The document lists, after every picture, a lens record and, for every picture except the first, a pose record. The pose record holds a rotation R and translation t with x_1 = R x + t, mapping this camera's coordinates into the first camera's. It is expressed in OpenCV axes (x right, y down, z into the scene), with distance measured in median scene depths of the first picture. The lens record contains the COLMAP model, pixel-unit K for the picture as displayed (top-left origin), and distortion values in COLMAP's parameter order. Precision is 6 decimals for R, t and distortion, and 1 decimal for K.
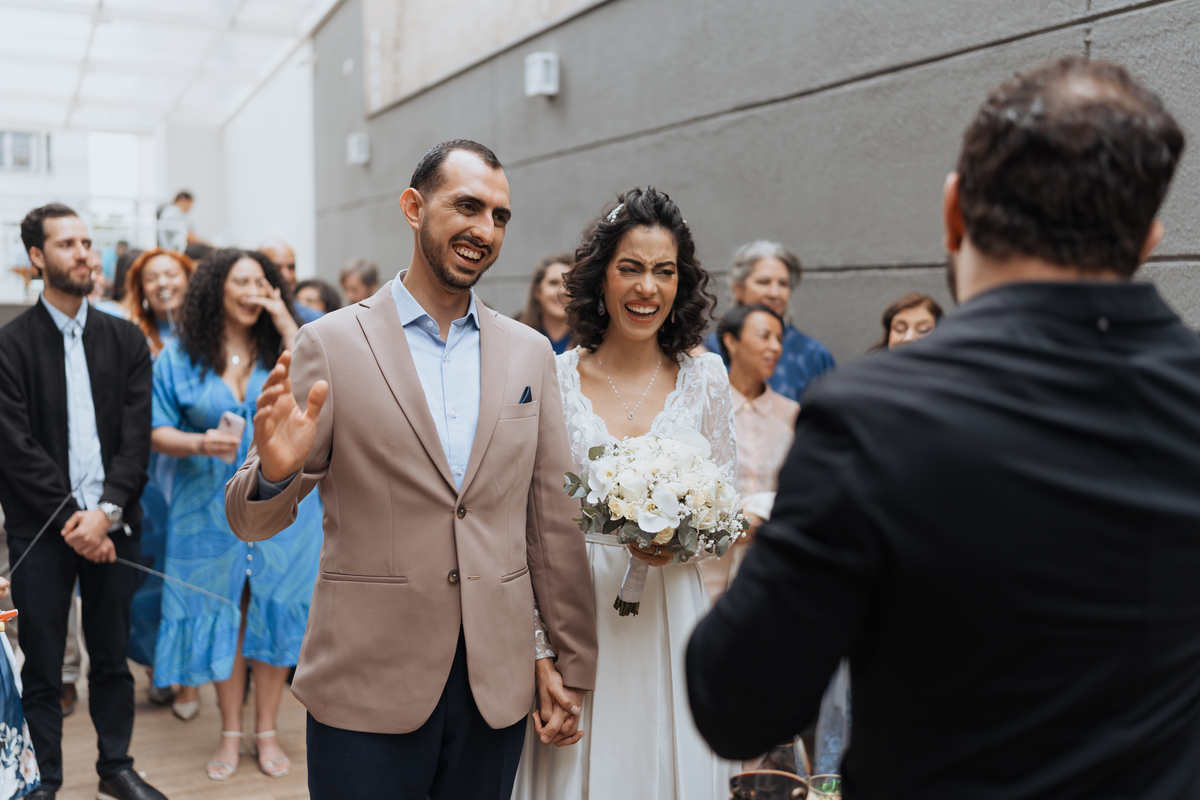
lens RADIAL K [[1172.8, 0, 630.6], [0, 1172.8, 382.8], [0, 0, 1]] dist [0.005826, 0.000000]
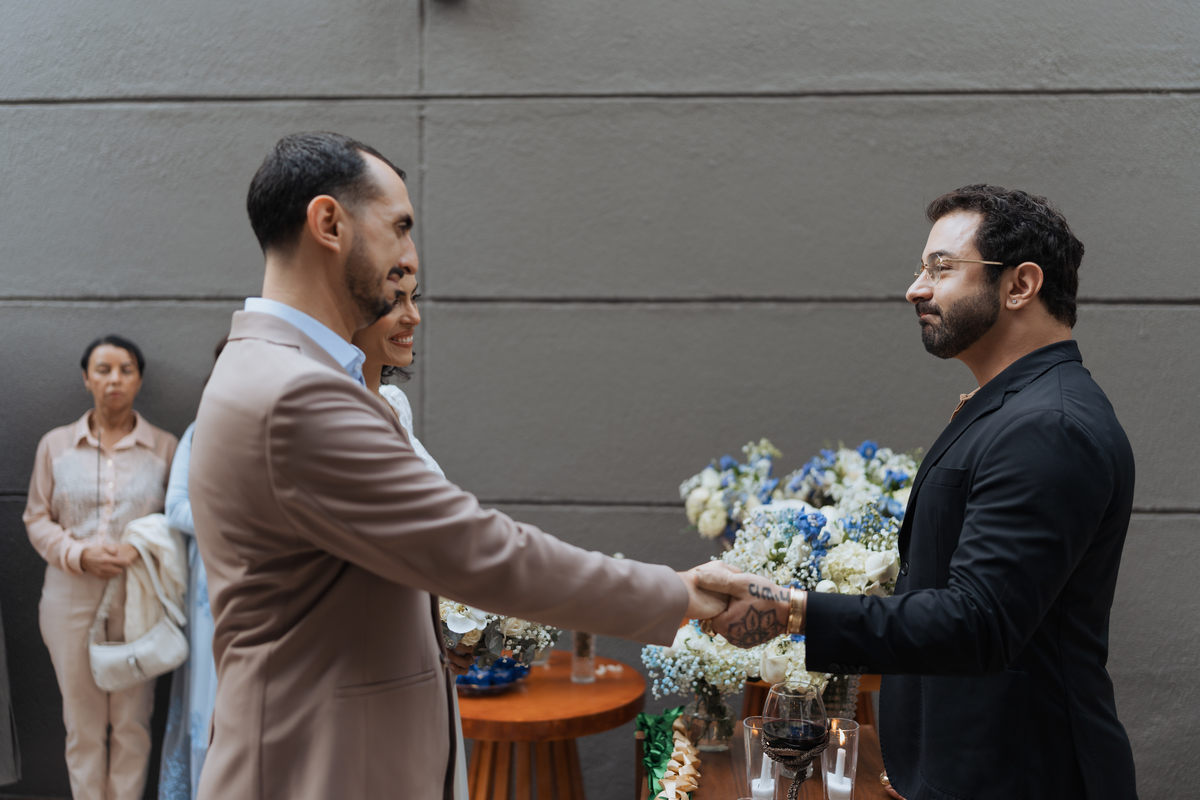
lens RADIAL K [[1172.8, 0, 603.6], [0, 1172.8, 396.6], [0, 0, 1]] dist [0.005826, 0.000000]
pose [[0.536802, -0.045255, 0.842494, -0.435857], [0.051695, 0.998448, 0.020694, -0.018809], [-0.842123, 0.032445, 0.538309, 0.179848]]
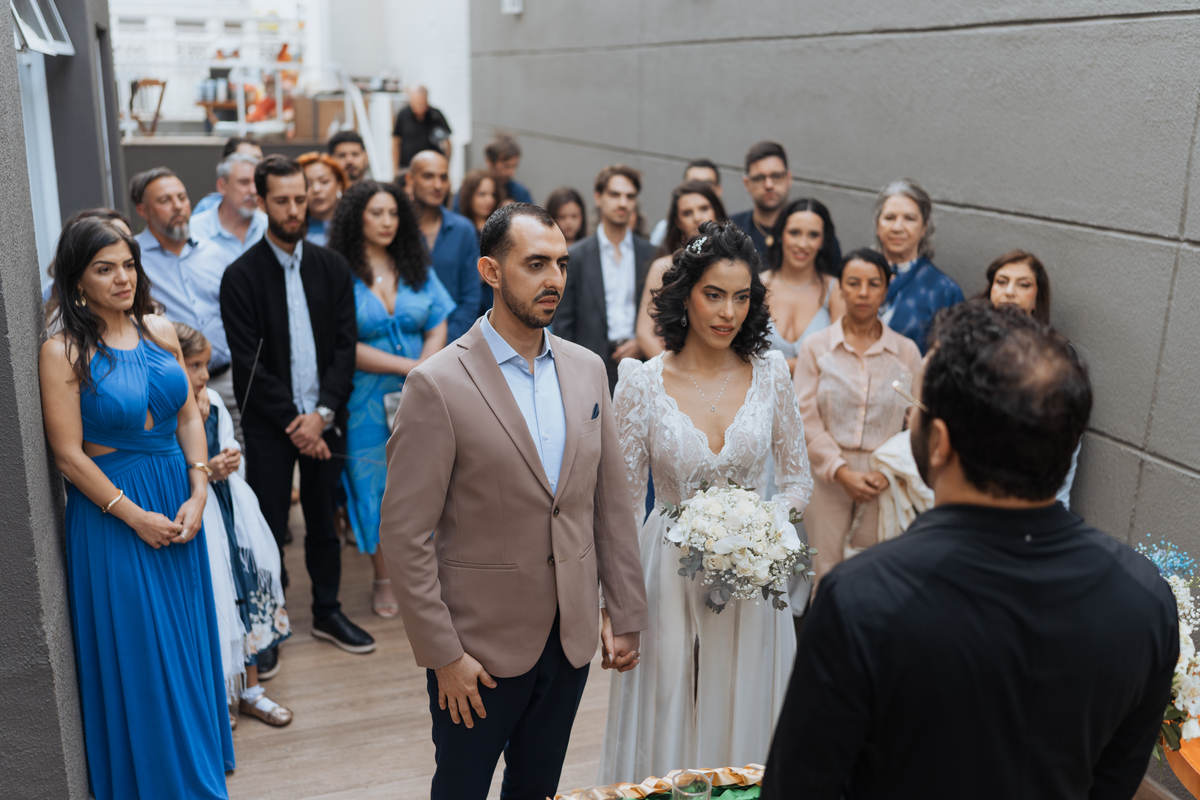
lens RADIAL K [[1172.8, 0, 590.2], [0, 1172.8, 396.3], [0, 0, 1]] dist [0.005826, 0.000000]
pose [[0.987843, 0.067345, -0.140107, 0.009037], [-0.040171, 0.981264, 0.188431, -0.122643], [0.150172, -0.180512, 0.972041, -0.132212]]
